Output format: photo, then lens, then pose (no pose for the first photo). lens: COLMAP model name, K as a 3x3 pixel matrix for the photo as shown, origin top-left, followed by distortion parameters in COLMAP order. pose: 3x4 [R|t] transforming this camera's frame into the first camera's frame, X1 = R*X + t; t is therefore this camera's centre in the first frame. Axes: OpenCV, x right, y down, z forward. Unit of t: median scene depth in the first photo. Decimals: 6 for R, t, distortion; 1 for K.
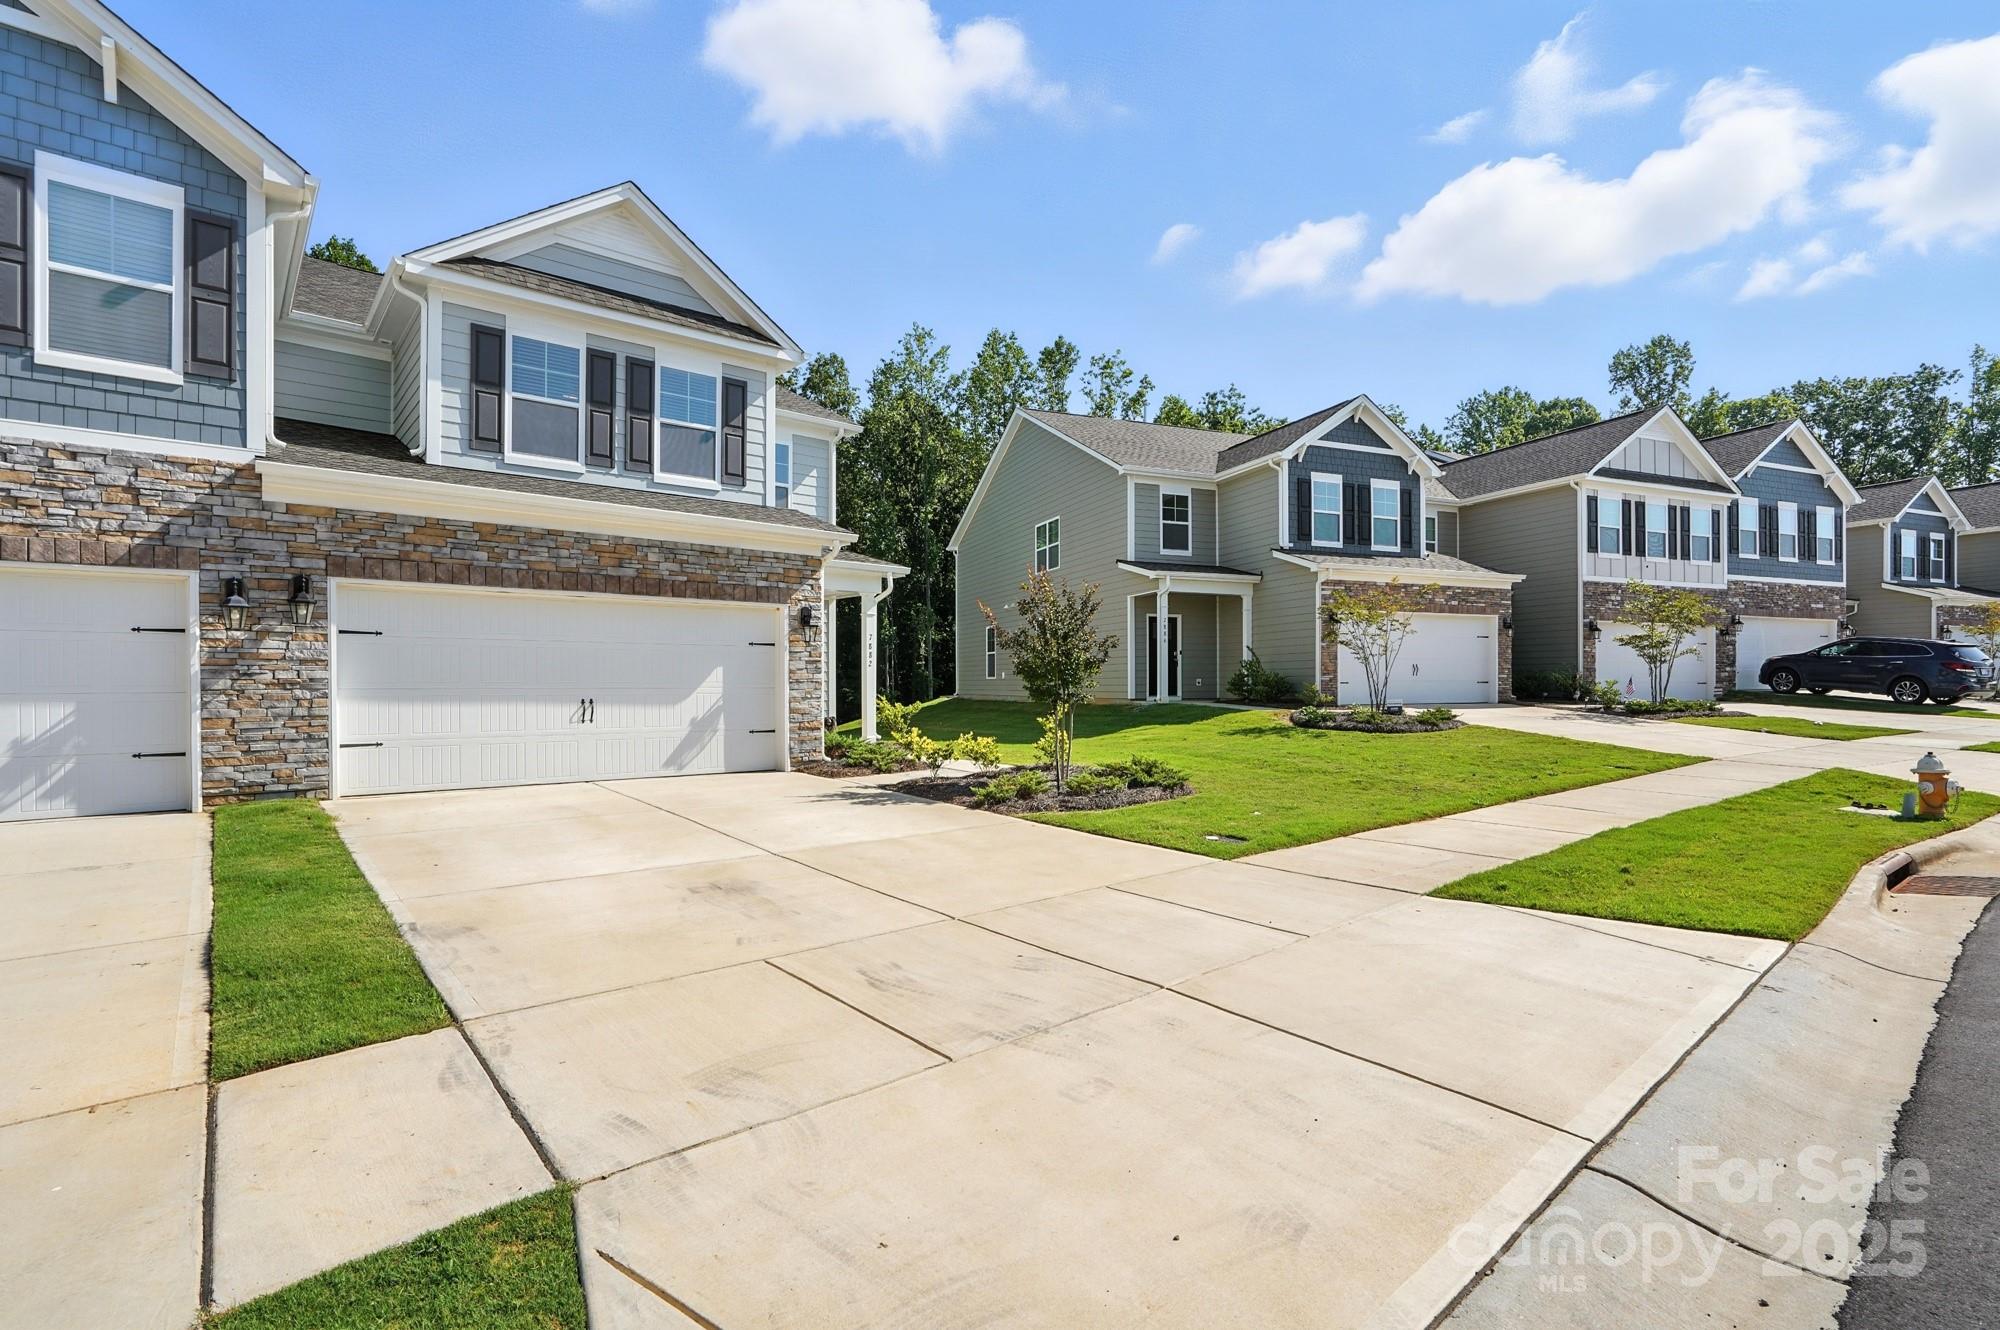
lens RADIAL K [[954.5, 0, 996.6], [0, 954.5, 661.4], [0, 0, 1]] dist [-0.046678, 0.019539]
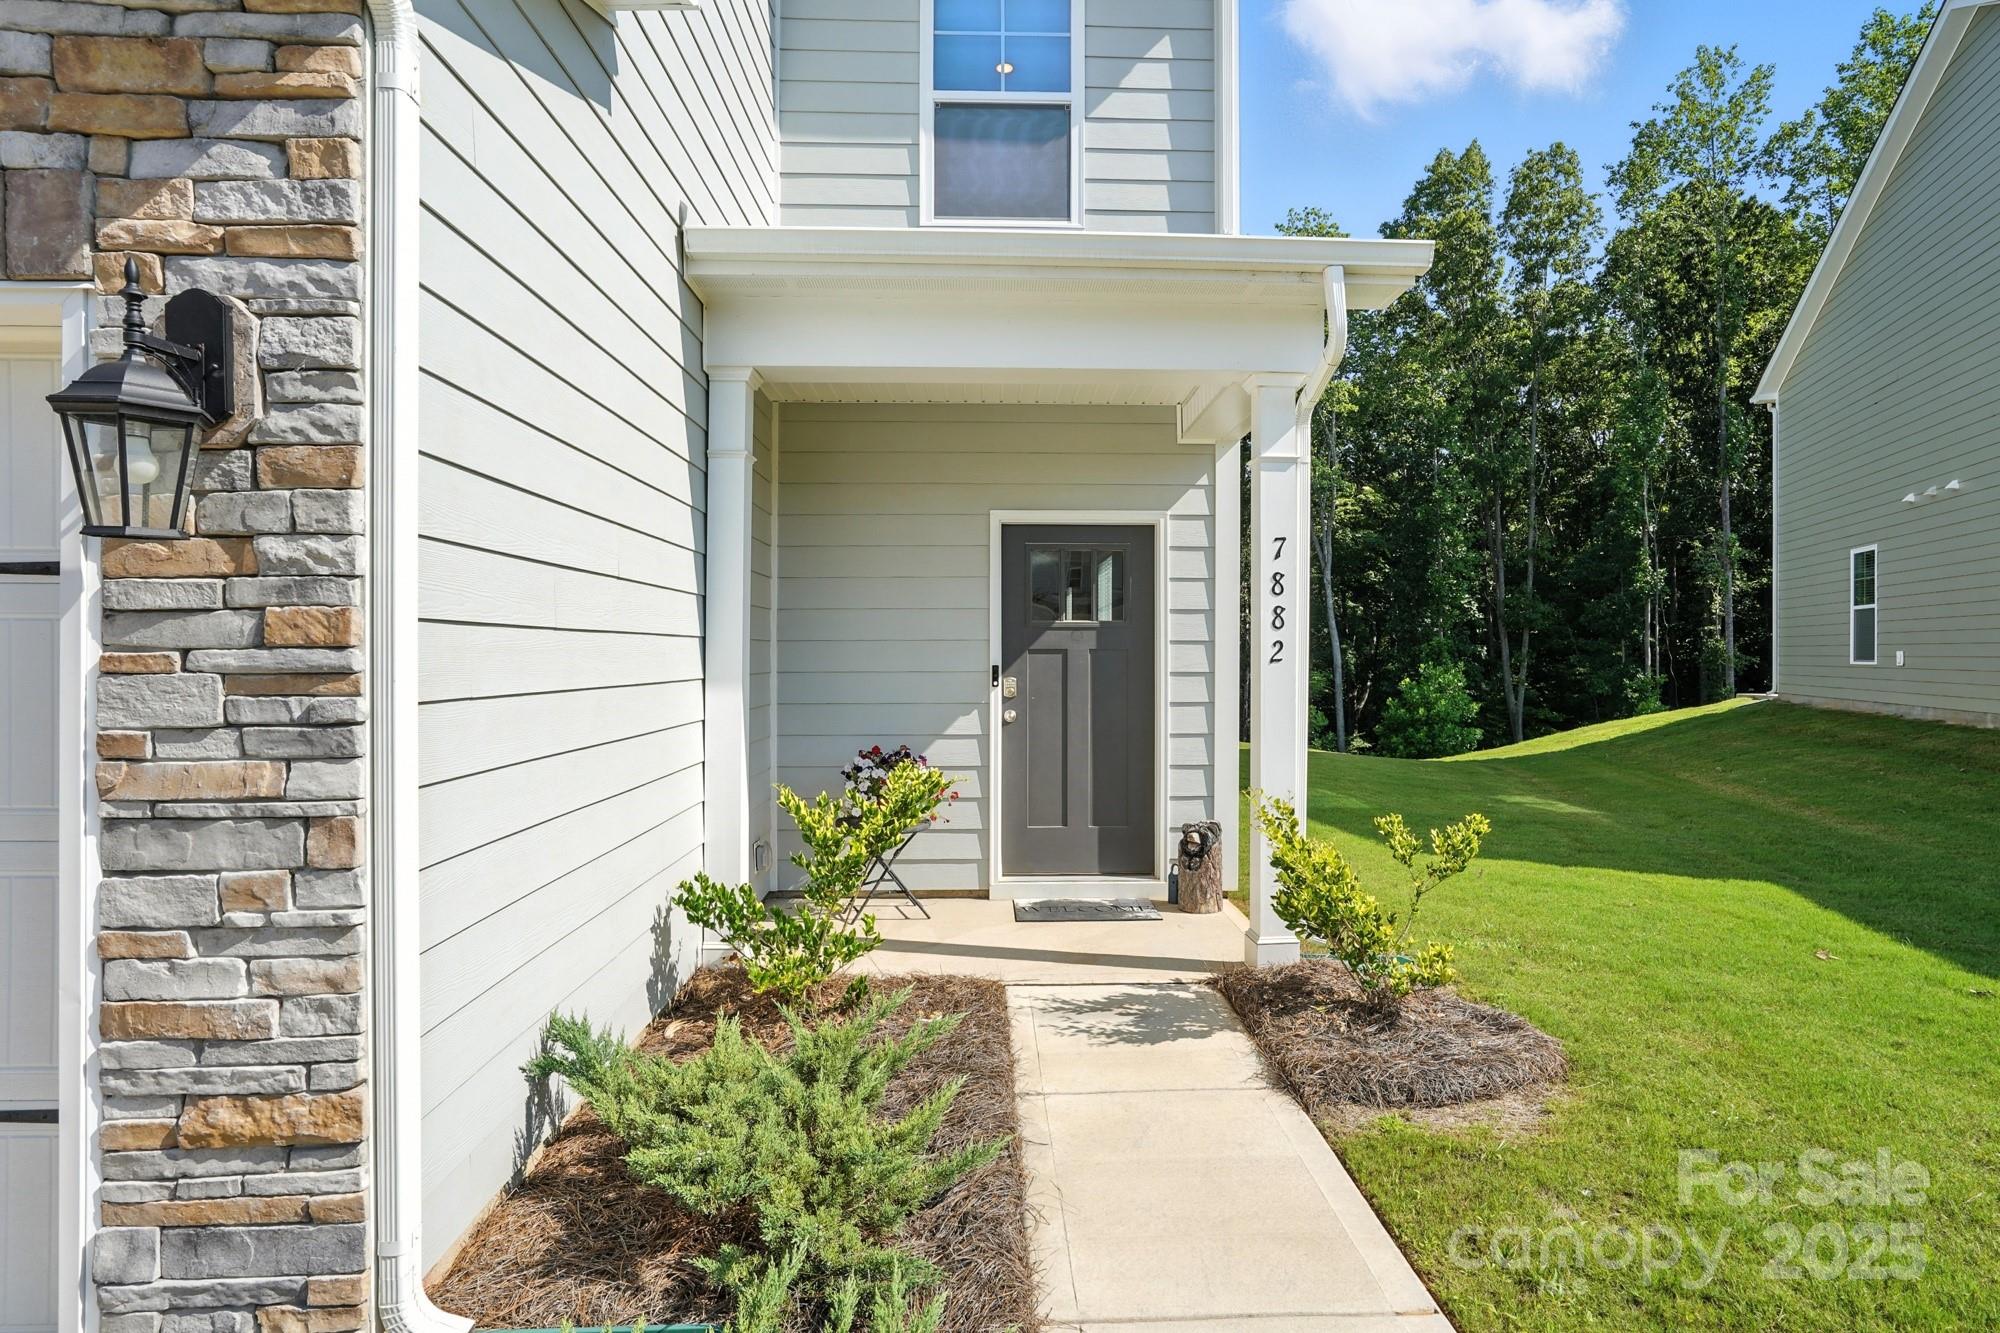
lens RADIAL K [[1177.4, 0, 937.6], [0, 1177.4, 659.0], [0, 0, 1]] dist [-0.054560, 0.044959]
pose [[0.777990, 0.006392, -0.628244, -0.002114], [0.010601, 0.999672, 0.023299, -0.001610], [0.628187, -0.024787, 0.777668, 0.267786]]
